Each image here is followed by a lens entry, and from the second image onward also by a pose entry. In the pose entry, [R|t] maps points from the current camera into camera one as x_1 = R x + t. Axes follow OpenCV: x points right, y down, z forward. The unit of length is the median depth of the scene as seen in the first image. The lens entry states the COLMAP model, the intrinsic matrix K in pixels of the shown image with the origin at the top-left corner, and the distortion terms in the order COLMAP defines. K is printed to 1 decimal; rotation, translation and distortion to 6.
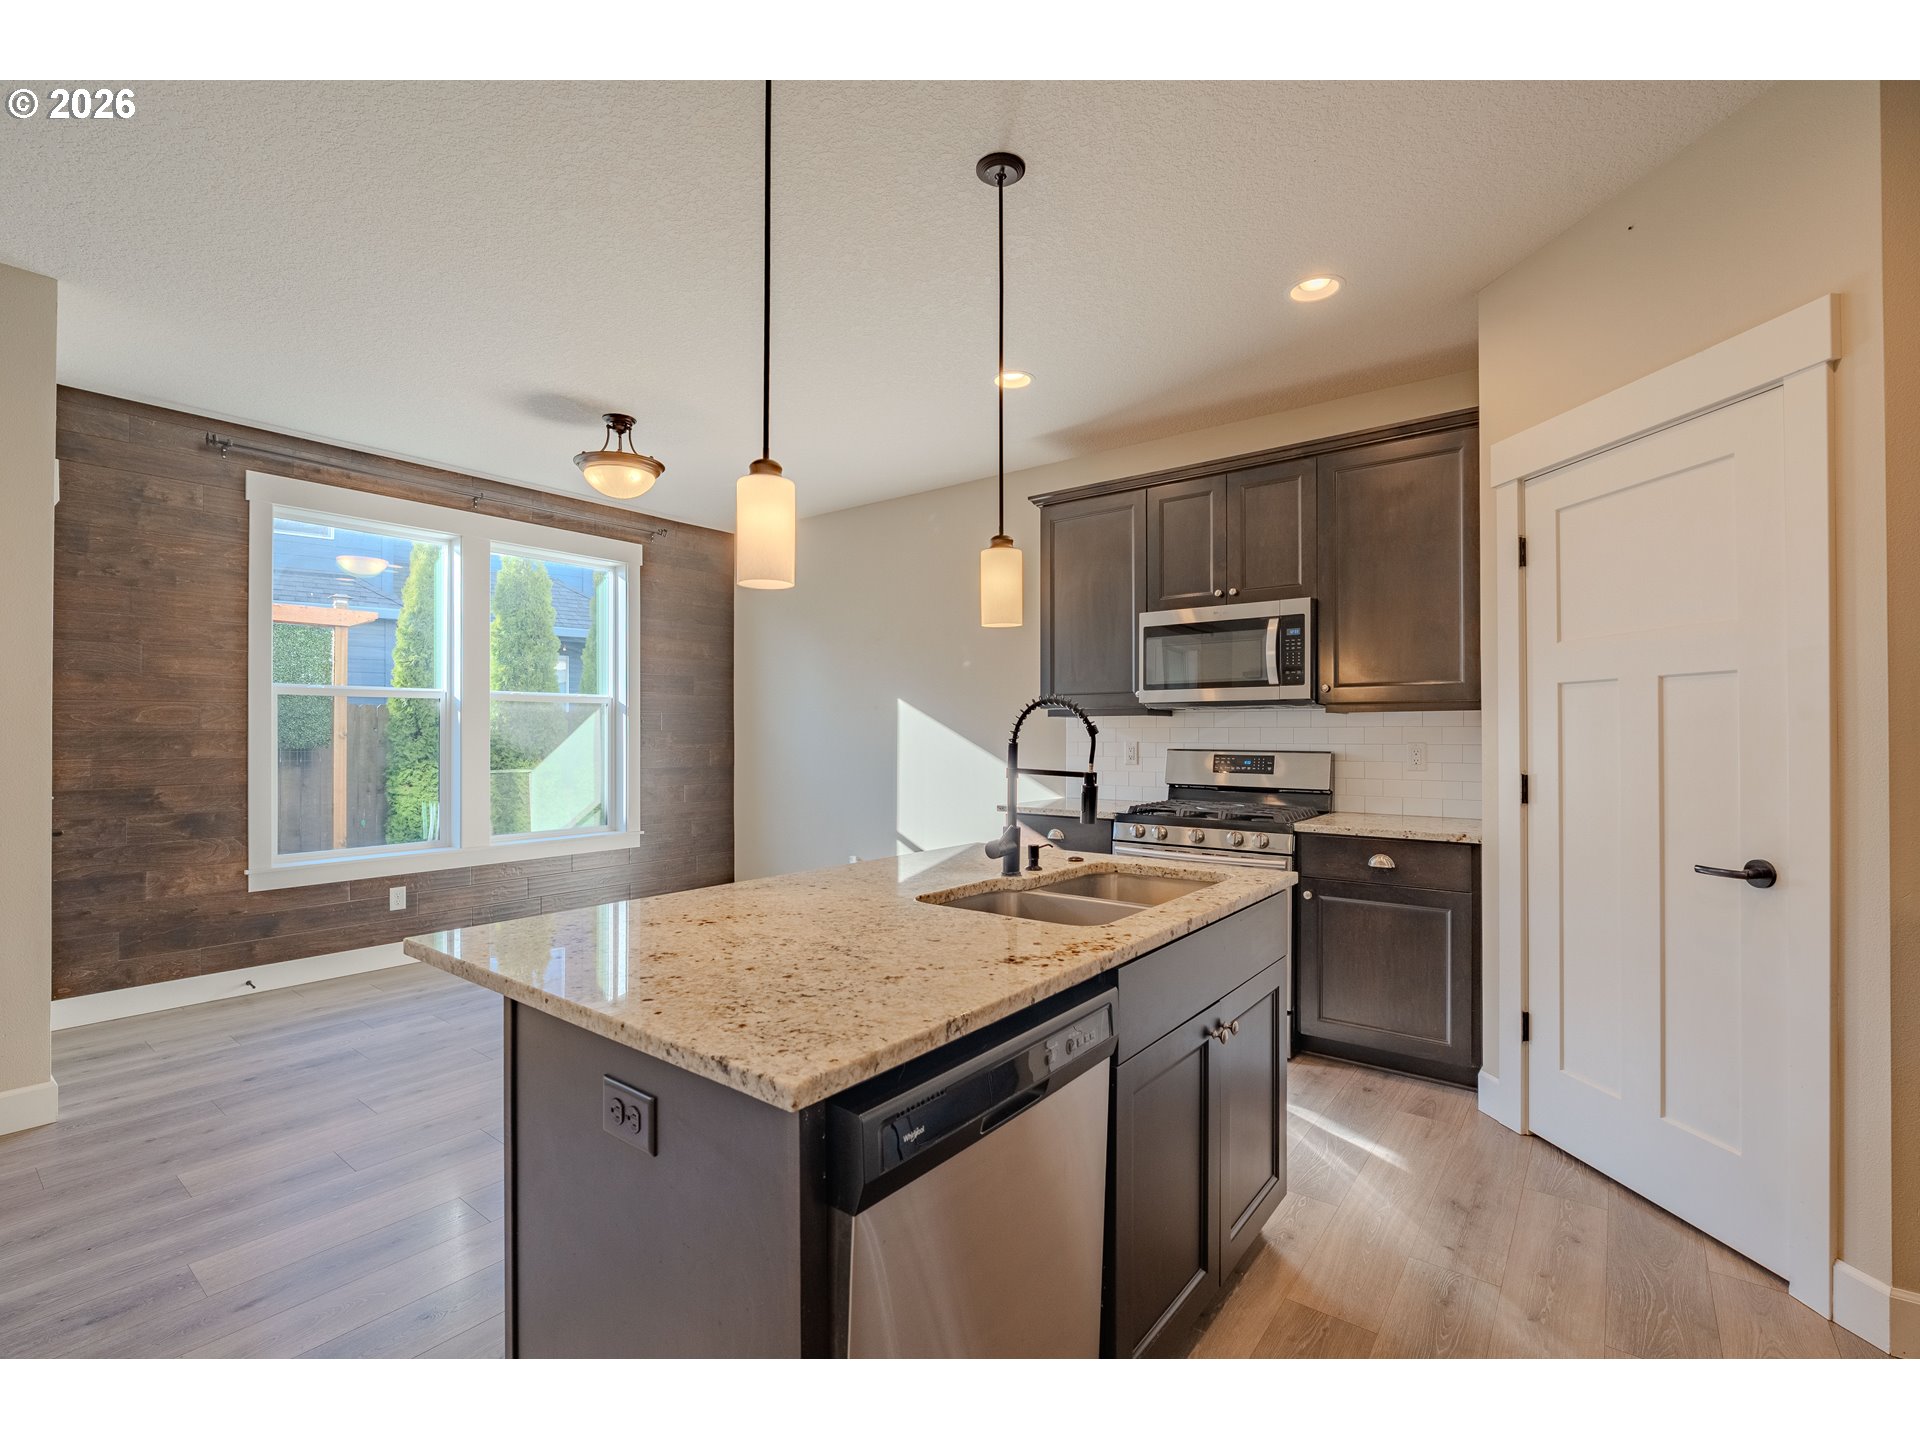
lens RADIAL K [[859.8, 0, 963.8], [0, 859.8, 725.9], [0, 0, 1]] dist [-0.004986, -0.001145]
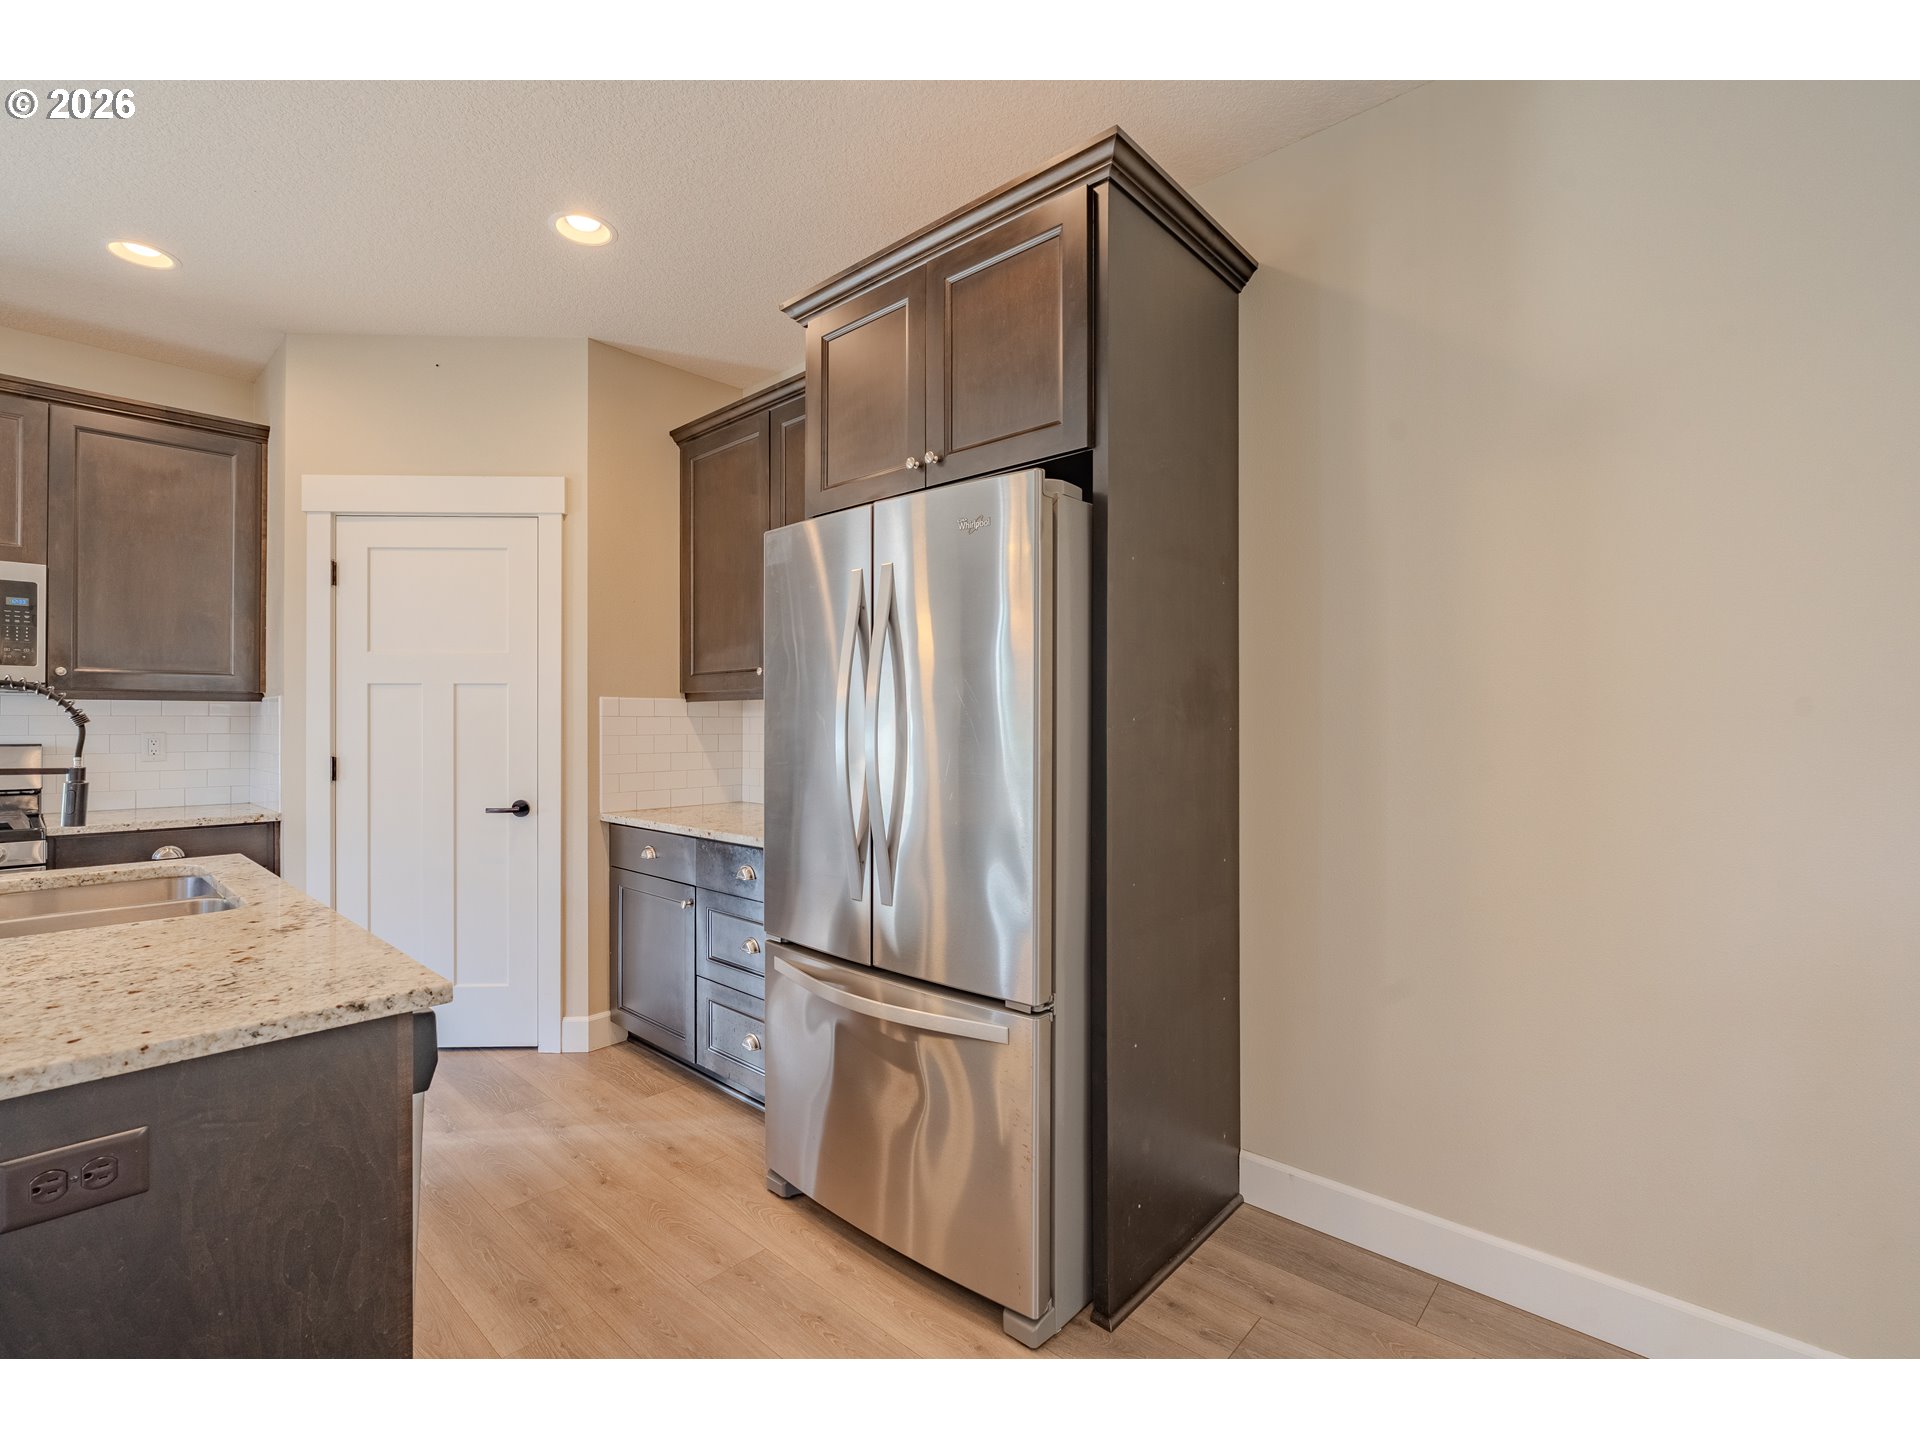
lens RADIAL K [[858.3, 0, 949.2], [0, 858.3, 718.1], [0, 0, 1]] dist [-0.012235, -0.000199]
pose [[0.081861, 0.005630, 0.996628, -0.442781], [-0.009627, 0.999942, -0.004858, -0.000682], [-0.996597, -0.009197, 0.081911, 0.031559]]
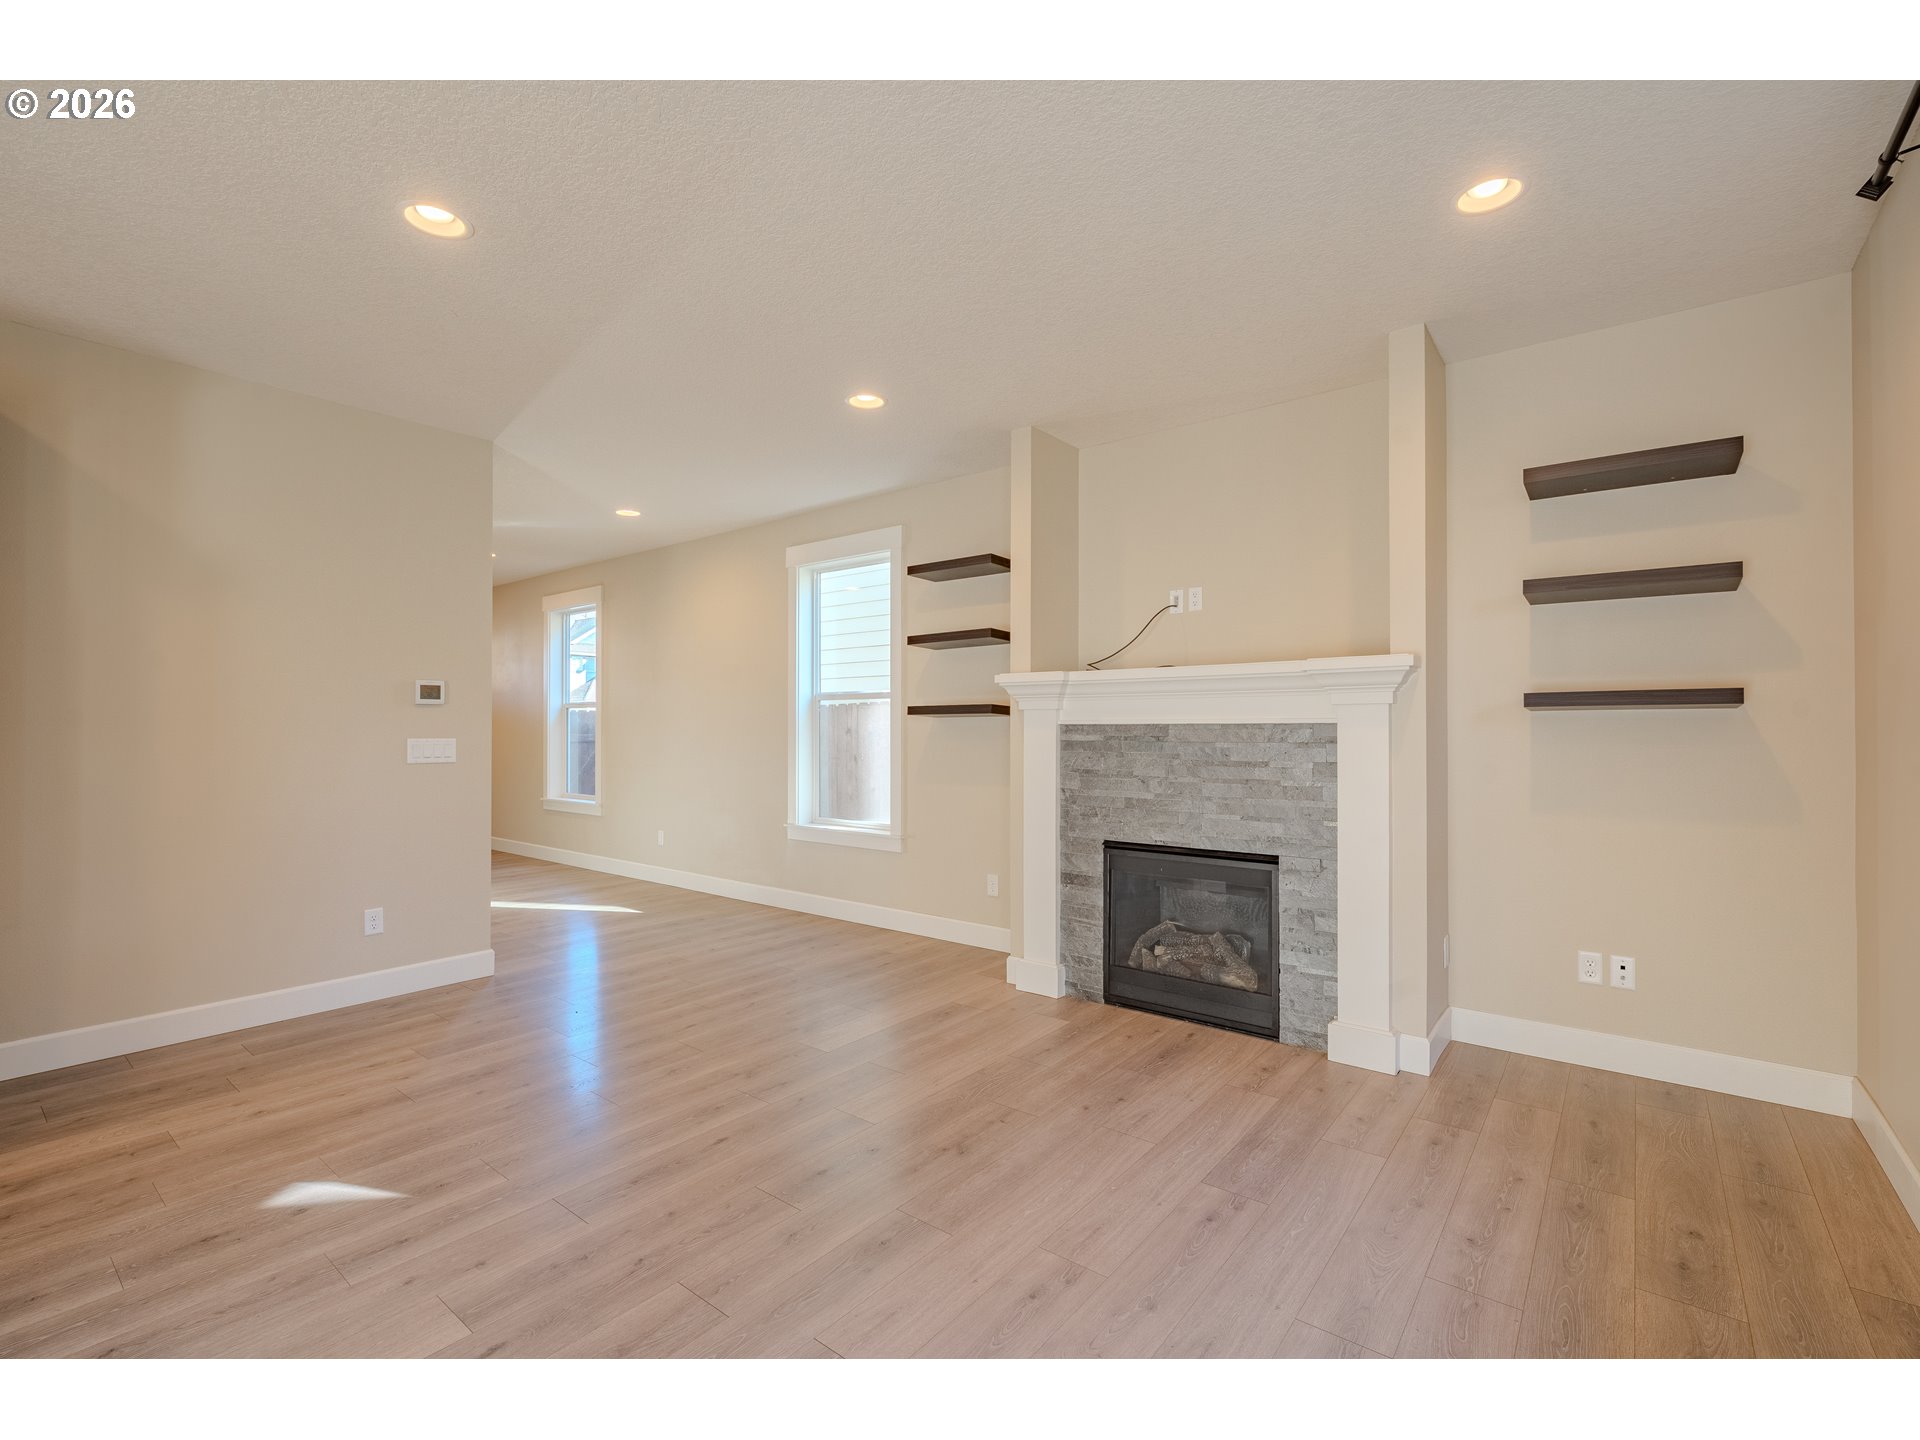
lens RADIAL K [[853.7, 0, 960.0], [0, 853.7, 720.0], [0, 0, 1]] dist [-0.003057, 0.000251]
pose [[-0.999948, 0.000415, 0.010158, -0.876275], [0.000228, 0.999832, -0.018355, 0.004596], [-0.010164, -0.018351, -0.999780, 0.835019]]
